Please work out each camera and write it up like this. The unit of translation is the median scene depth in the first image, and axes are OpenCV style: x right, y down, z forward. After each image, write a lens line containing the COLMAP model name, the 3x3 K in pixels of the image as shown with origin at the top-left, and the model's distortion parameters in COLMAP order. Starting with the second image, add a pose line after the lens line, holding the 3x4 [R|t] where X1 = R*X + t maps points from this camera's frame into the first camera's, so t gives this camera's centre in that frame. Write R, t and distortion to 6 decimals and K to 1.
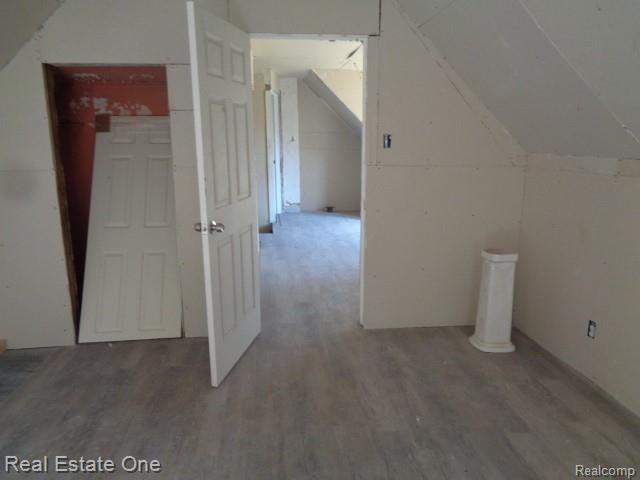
lens RADIAL K [[475.6, 0, 321.0], [0, 475.6, 237.7], [0, 0, 1]] dist [-0.009831, 0.011045]
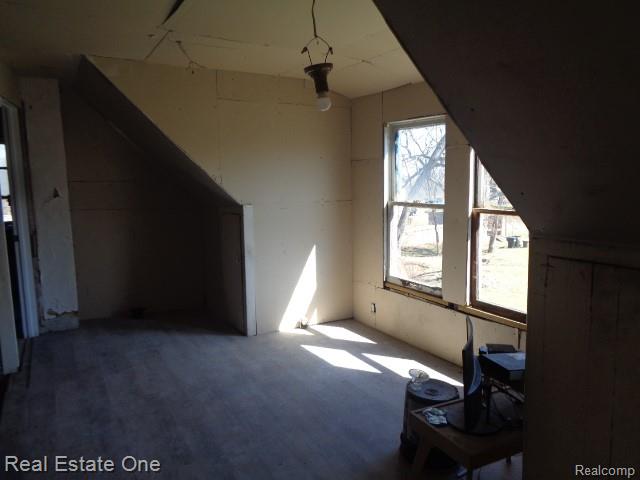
lens RADIAL K [[475.6, 0, 315.7], [0, 475.6, 239.7], [0, 0, 1]] dist [-0.009831, 0.011045]
pose [[0.920515, -0.052980, 0.387098, -0.000107], [0.092736, 0.992078, -0.084744, -0.084451], [-0.379542, 0.113906, 0.918136, 0.410396]]
